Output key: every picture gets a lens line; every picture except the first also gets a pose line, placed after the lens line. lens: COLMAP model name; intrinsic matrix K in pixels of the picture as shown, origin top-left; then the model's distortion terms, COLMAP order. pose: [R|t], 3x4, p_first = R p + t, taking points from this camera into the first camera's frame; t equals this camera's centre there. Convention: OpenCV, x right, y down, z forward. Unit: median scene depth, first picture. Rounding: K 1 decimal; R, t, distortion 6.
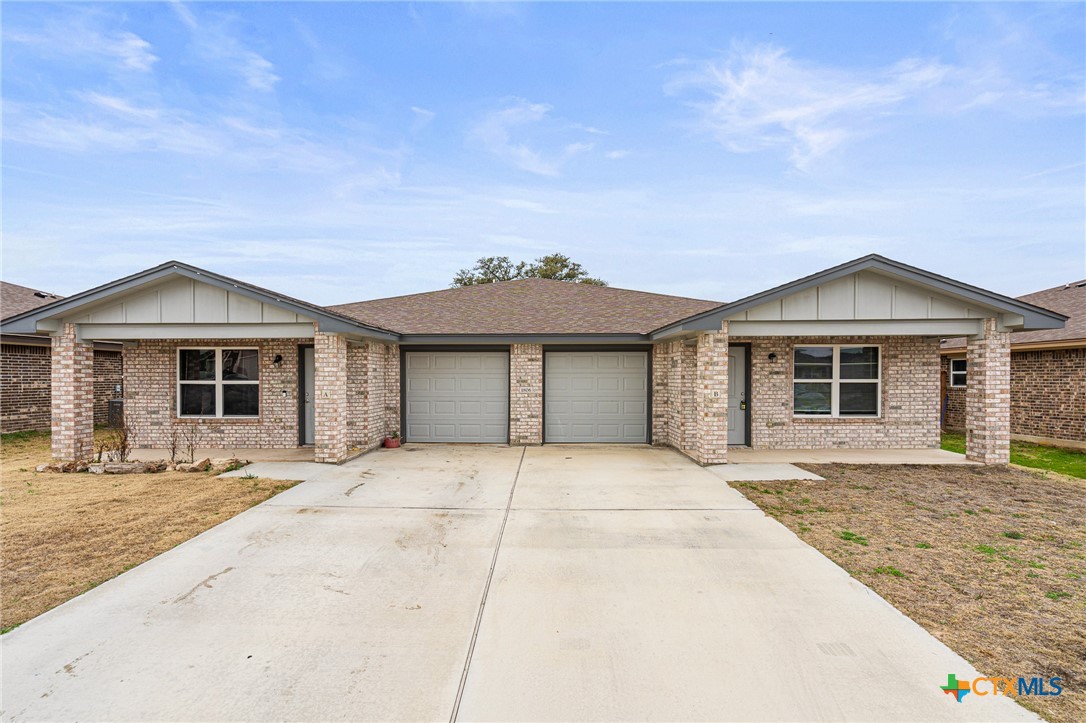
lens RADIAL K [[492.8, 0, 541.4], [0, 492.8, 374.3], [0, 0, 1]] dist [-0.004749, -0.000178]
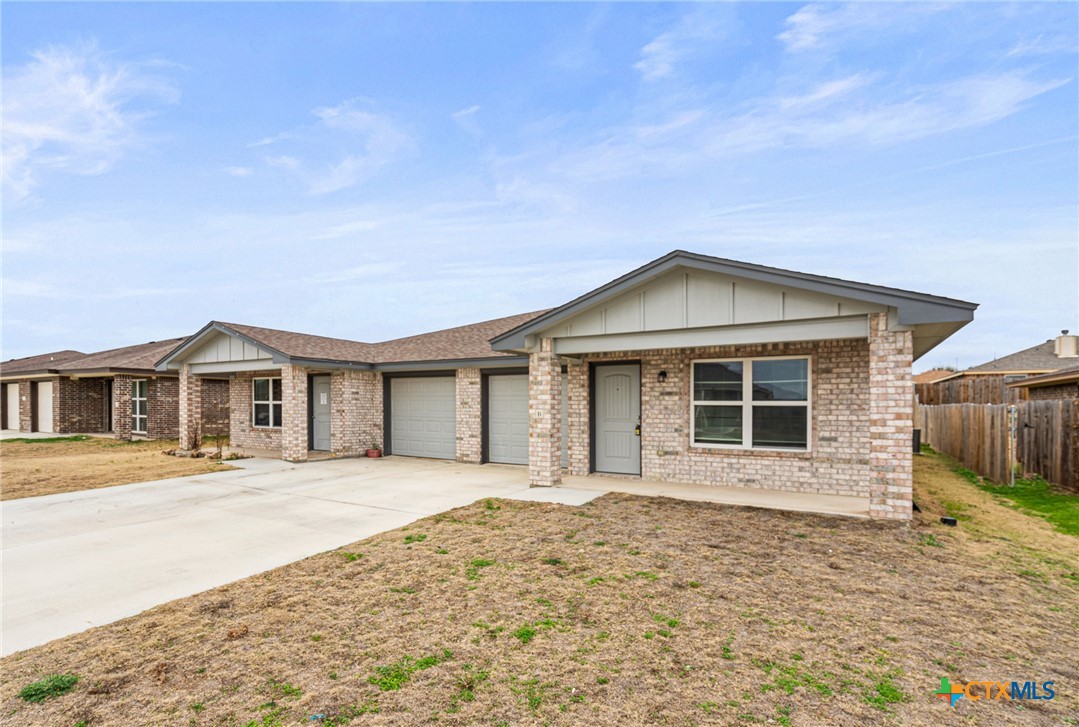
lens RADIAL K [[541.6, 0, 514.3], [0, 541.6, 407.0], [0, 0, 1]] dist [-0.004145, -0.000305]
pose [[0.853054, 0.007889, -0.521763, 0.742604], [-0.007003, 0.999969, 0.003670, 0.018884], [0.521775, 0.000523, 0.853083, 0.049608]]
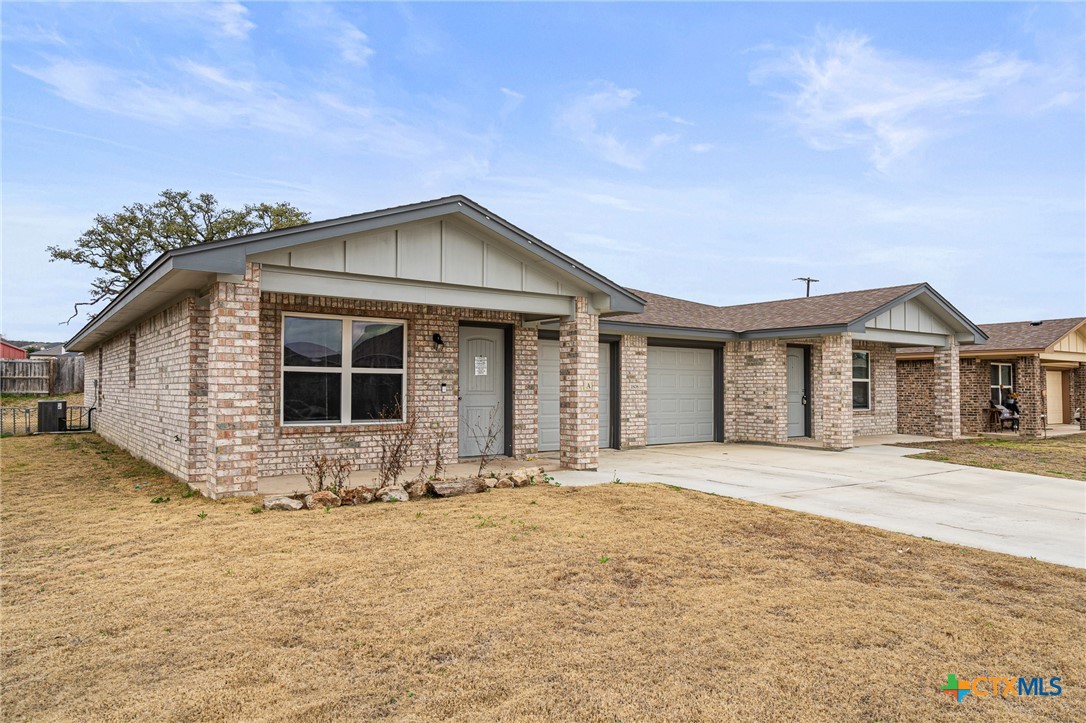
lens RADIAL K [[675.6, 0, 543.0], [0, 675.6, 361.5], [0, 0, 1]] dist [0.006950, -0.000571]
pose [[0.804907, 0.028709, 0.592706, -0.990532], [-0.009364, 0.999319, -0.035687, 0.034893], [-0.593327, 0.023174, 0.804628, 0.118361]]
